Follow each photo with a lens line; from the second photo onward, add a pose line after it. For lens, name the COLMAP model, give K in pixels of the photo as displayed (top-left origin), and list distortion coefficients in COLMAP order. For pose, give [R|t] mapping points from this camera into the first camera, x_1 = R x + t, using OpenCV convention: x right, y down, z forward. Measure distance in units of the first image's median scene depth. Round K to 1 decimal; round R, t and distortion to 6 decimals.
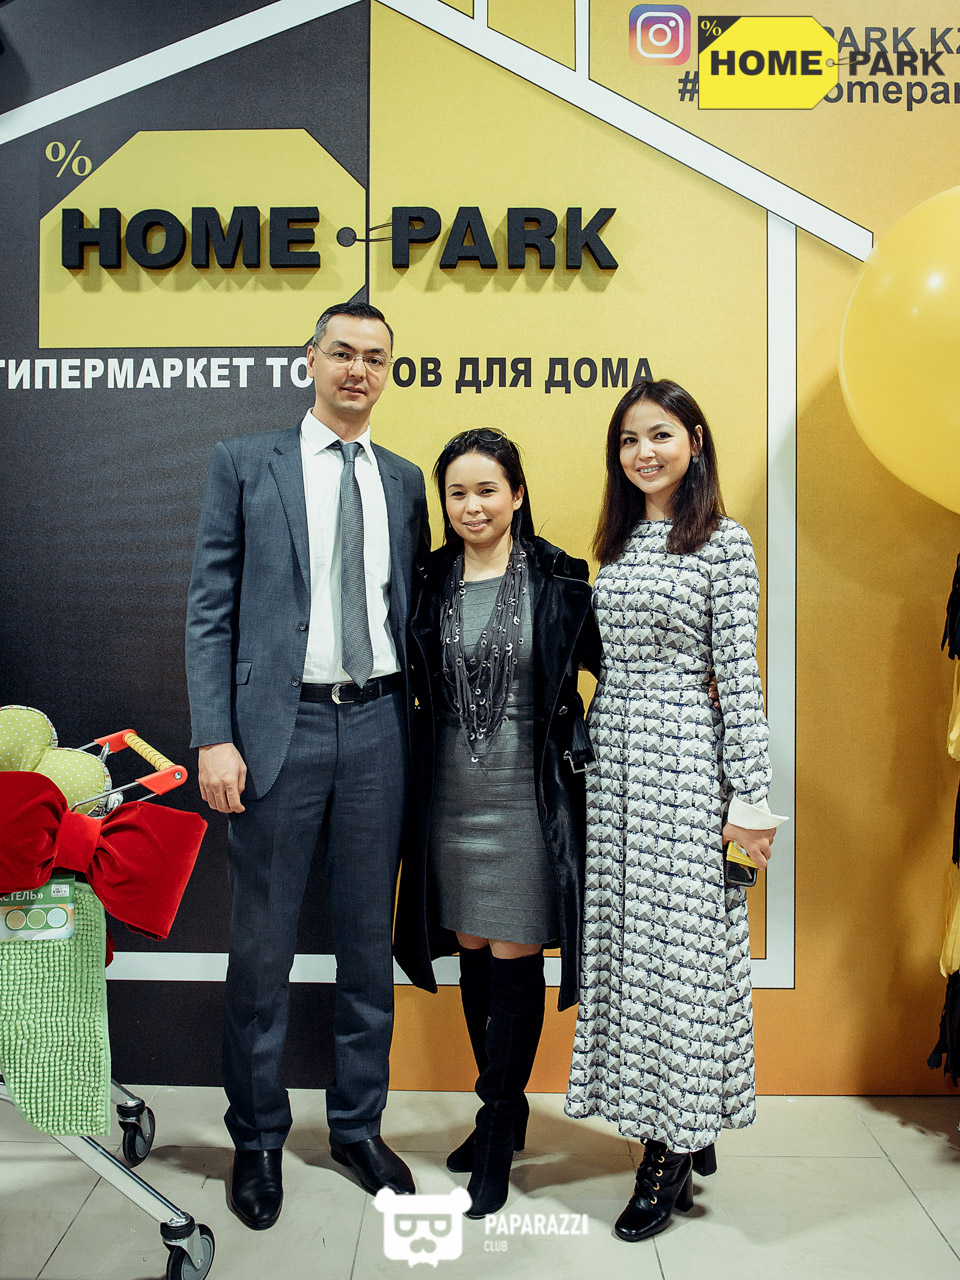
lens RADIAL K [[1192.3, 0, 475.3], [0, 1192.3, 578.9], [0, 0, 1]] dist [-0.045826, -0.001212]
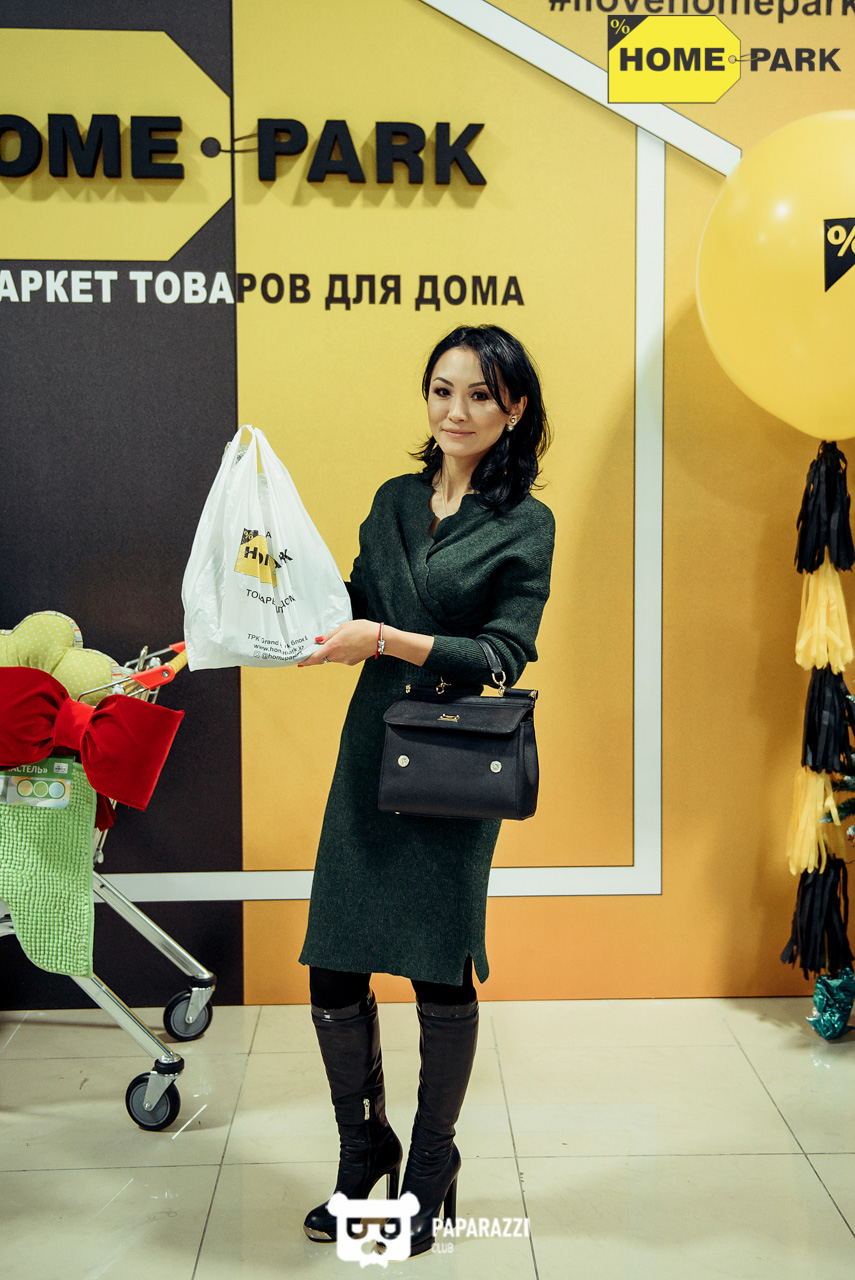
lens RADIAL K [[1393.0, 0, 470.2], [0, 1393.0, 553.0], [0, 0, 1]] dist [0.018960, 0.000000]
pose [[0.996815, -0.007549, 0.079395, 0.010651], [0.003077, 0.998410, 0.056291, -0.018510], [-0.079694, -0.055868, 0.995253, -0.179609]]
